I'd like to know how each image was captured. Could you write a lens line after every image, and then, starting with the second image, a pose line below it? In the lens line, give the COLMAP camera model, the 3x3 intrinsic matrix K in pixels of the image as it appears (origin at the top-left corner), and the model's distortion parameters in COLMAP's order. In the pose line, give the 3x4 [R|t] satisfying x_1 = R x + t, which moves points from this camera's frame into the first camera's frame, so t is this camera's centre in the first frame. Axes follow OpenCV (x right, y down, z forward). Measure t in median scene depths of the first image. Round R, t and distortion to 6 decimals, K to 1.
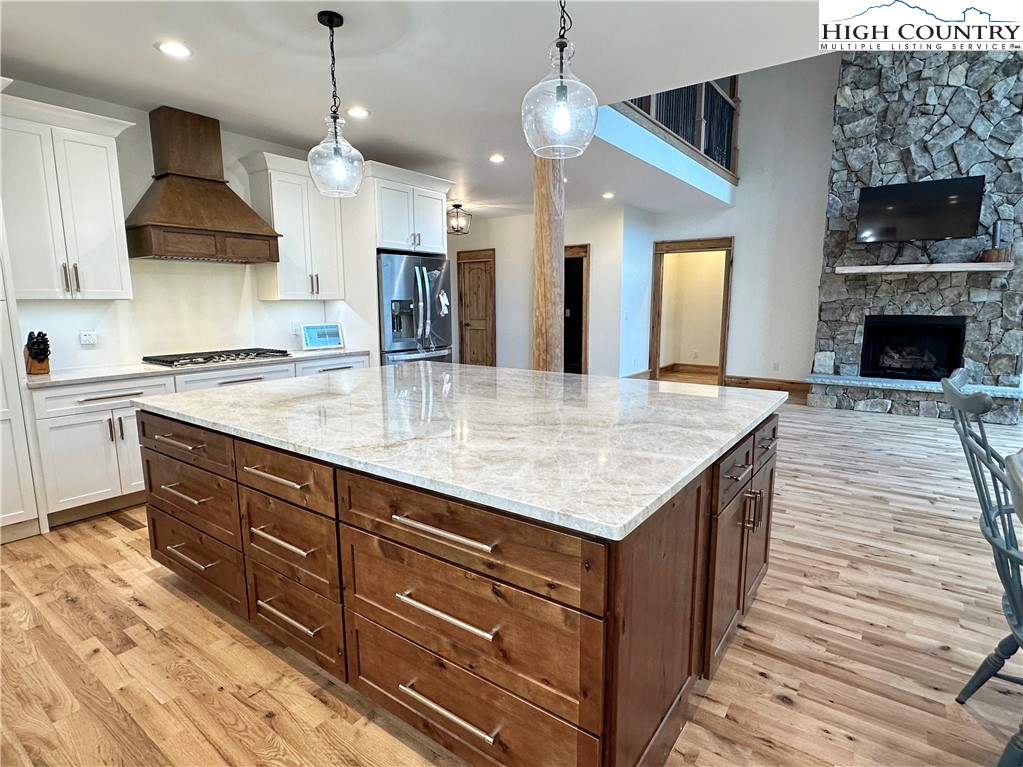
lens RADIAL K [[530.0, 0, 510.4], [0, 530.0, 380.8], [0, 0, 1]] dist [-0.002959, 0.001712]
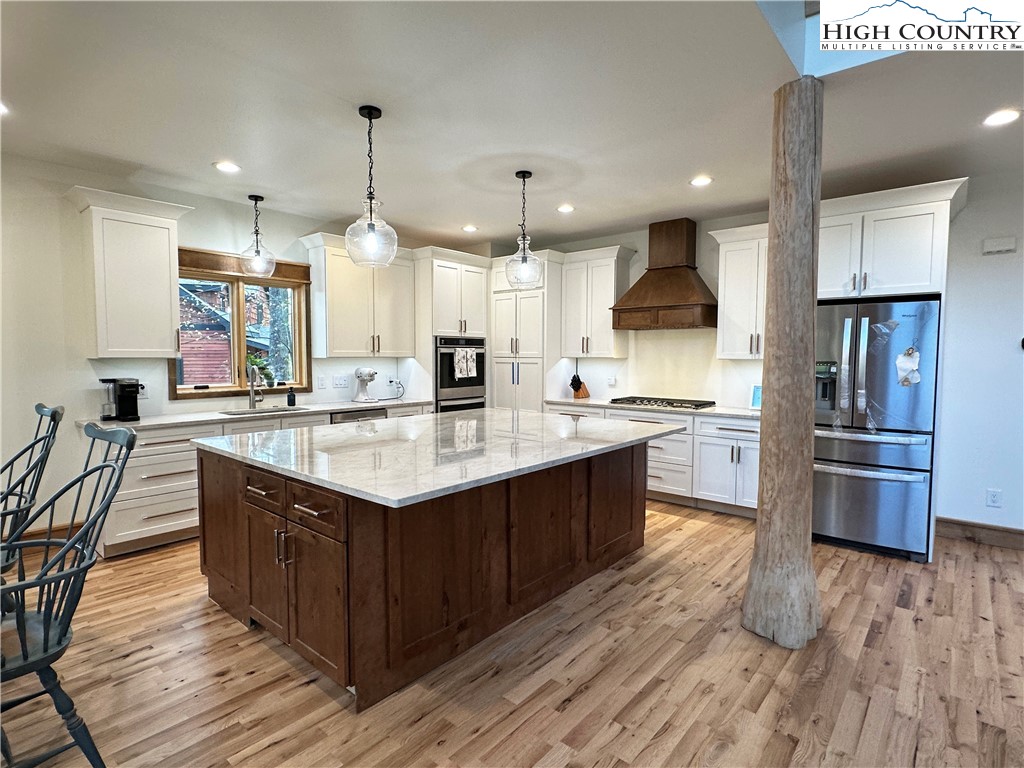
lens RADIAL K [[530.5, 0, 516.3], [0, 530.5, 381.8], [0, 0, 1]] dist [-0.002959, 0.001712]
pose [[-0.064274, 0.055288, -0.996400, 0.538299], [-0.154786, 0.985828, 0.064686, -0.089824], [0.985855, 0.158387, -0.054805, 0.522636]]
